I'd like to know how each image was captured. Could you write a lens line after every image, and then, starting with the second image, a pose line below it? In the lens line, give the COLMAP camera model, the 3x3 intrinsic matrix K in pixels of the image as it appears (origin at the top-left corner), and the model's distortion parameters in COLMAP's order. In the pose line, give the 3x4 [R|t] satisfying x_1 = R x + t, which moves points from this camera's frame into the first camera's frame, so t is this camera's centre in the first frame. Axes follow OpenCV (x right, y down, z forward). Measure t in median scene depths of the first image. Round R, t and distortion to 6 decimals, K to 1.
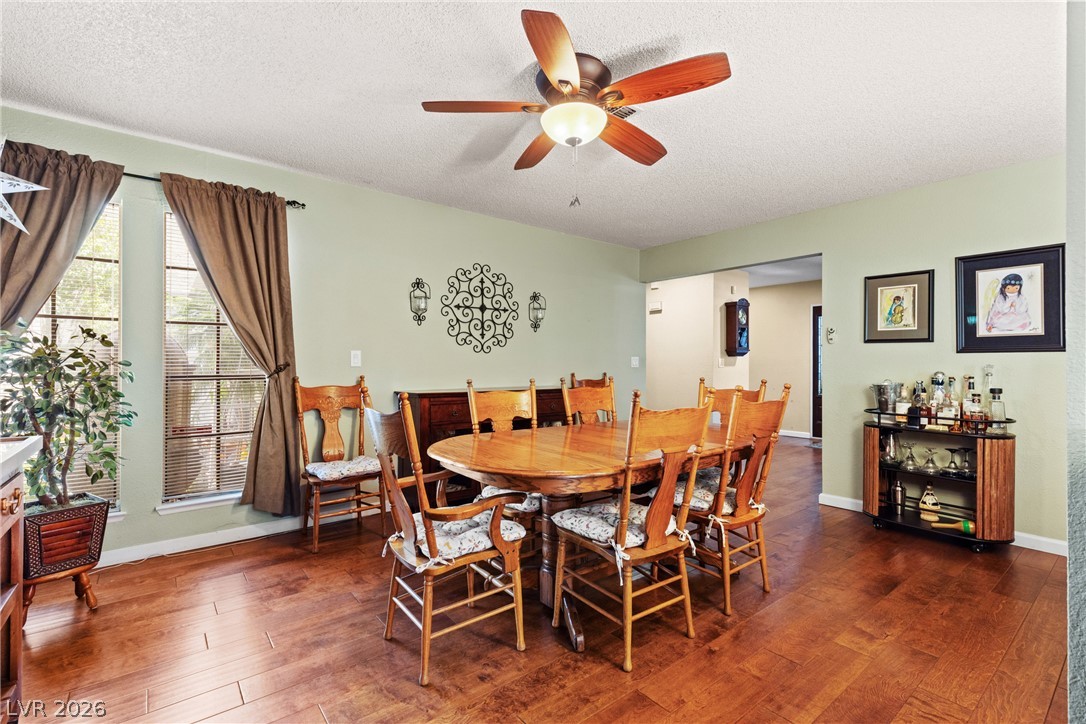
lens RADIAL K [[489.7, 0, 543.9], [0, 489.7, 362.2], [0, 0, 1]] dist [0.004504, 0.000574]
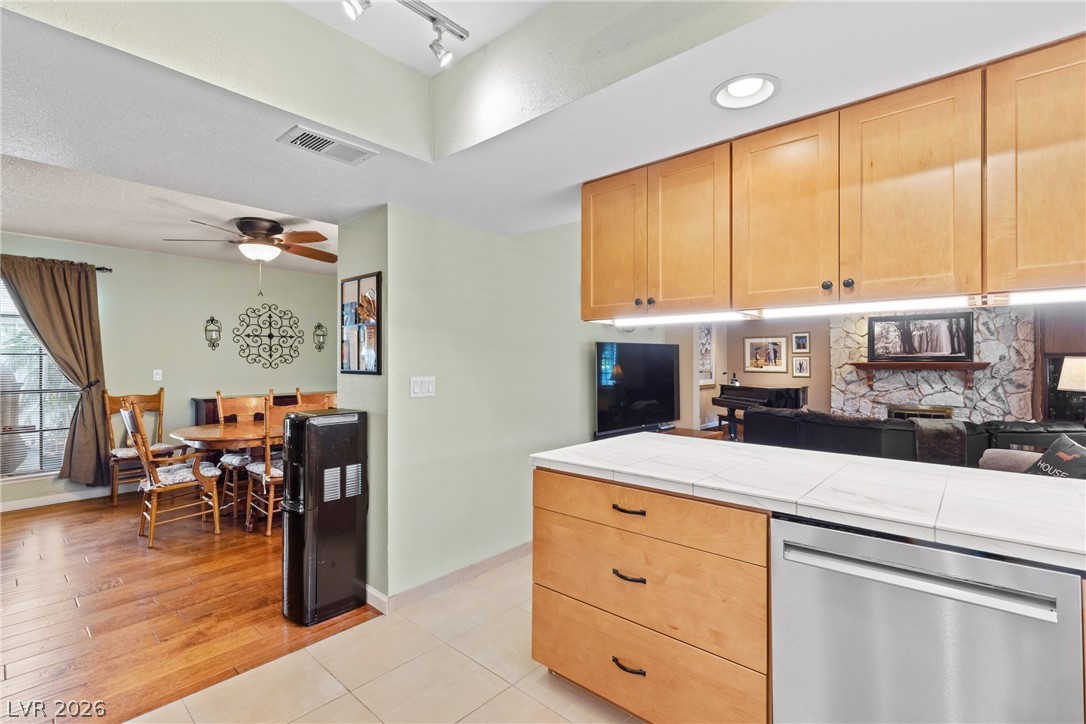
lens RADIAL K [[489.7, 0, 547.6], [0, 489.7, 361.6], [0, 0, 1]] dist [0.004504, 0.000574]
pose [[0.984555, -0.006513, 0.174957, 0.533465], [0.006327, 0.999979, 0.001626, -0.047249], [-0.174964, -0.000494, 0.984575, -0.663495]]
